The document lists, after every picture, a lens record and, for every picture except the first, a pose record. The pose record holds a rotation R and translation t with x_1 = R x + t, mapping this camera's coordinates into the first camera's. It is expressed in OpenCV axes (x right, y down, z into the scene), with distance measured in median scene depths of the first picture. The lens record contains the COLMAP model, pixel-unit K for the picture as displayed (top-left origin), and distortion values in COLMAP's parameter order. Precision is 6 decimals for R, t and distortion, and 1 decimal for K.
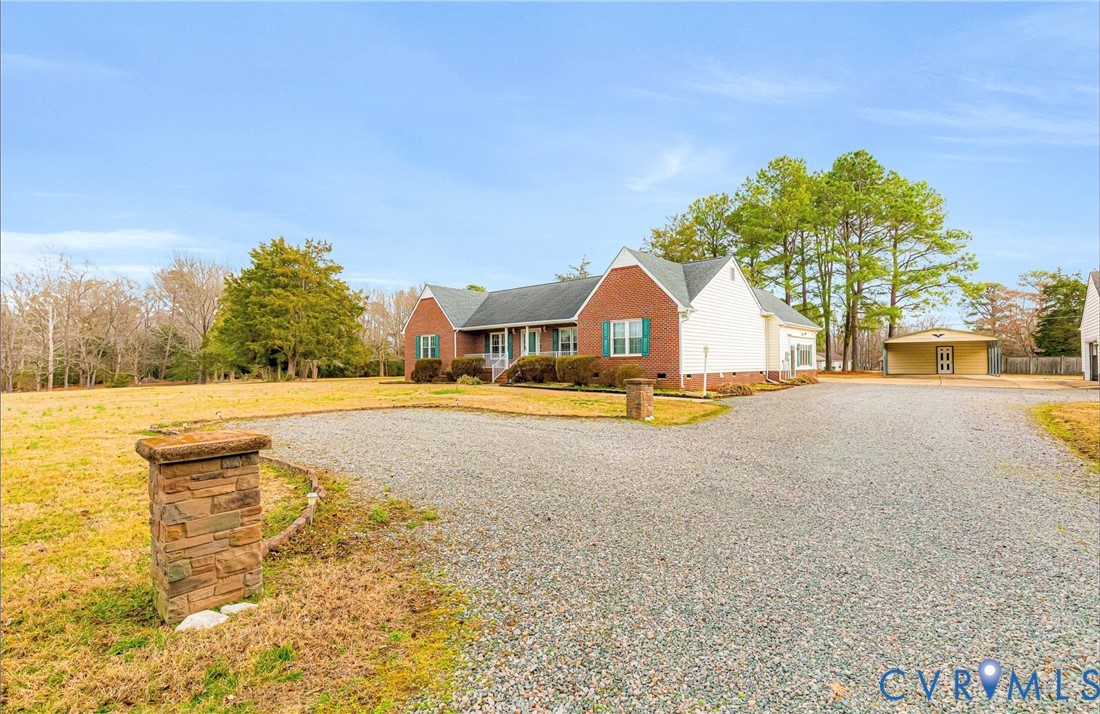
lens RADIAL K [[508.9, 0, 550.0], [0, 508.9, 357.0], [0, 0, 1]] dist [-0.002169, -0.000085]
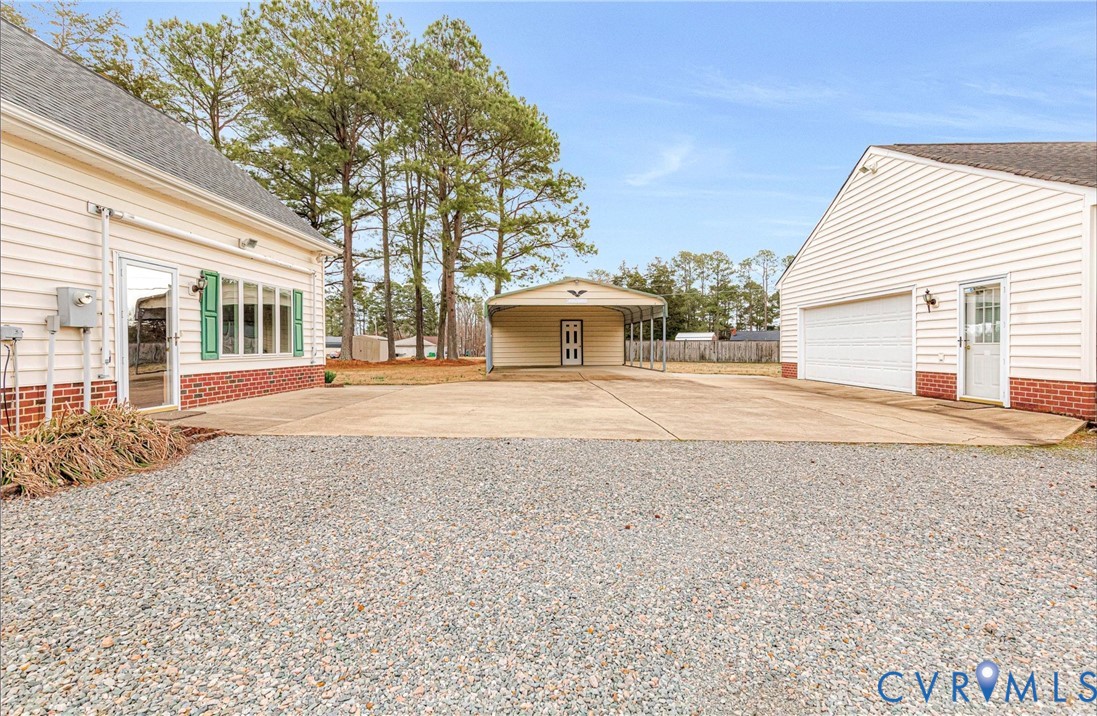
lens RADIAL K [[507.5, 0, 548.5], [0, 507.5, 358.0], [0, 0, 1]] dist [-0.002169, -0.000085]
pose [[0.765624, -0.010829, 0.643198, 0.280586], [-0.009276, 0.999569, 0.027870, 0.005926], [-0.643222, -0.027304, 0.765193, 0.424915]]
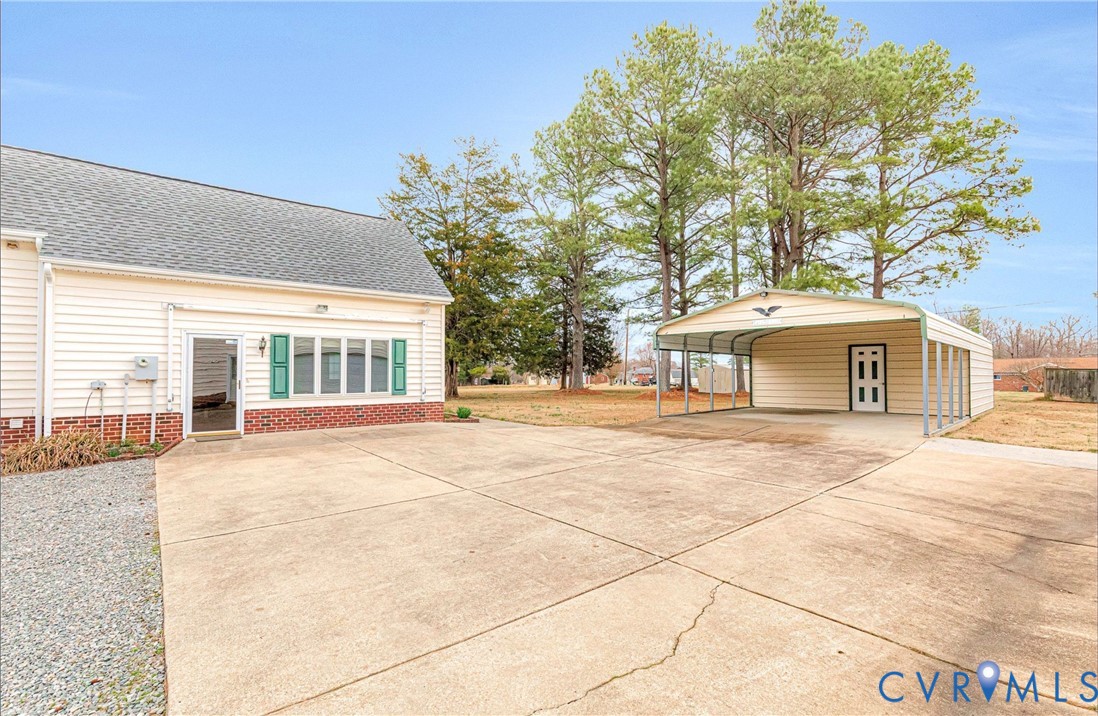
lens RADIAL K [[508.0, 0, 549.0], [0, 508.0, 358.0], [0, 0, 1]] dist [-0.002169, -0.000085]
pose [[0.983887, -0.001307, -0.178785, 0.458679], [-0.001704, 0.999859, -0.016687, -0.002291], [0.178782, 0.016723, 0.983747, 0.422849]]
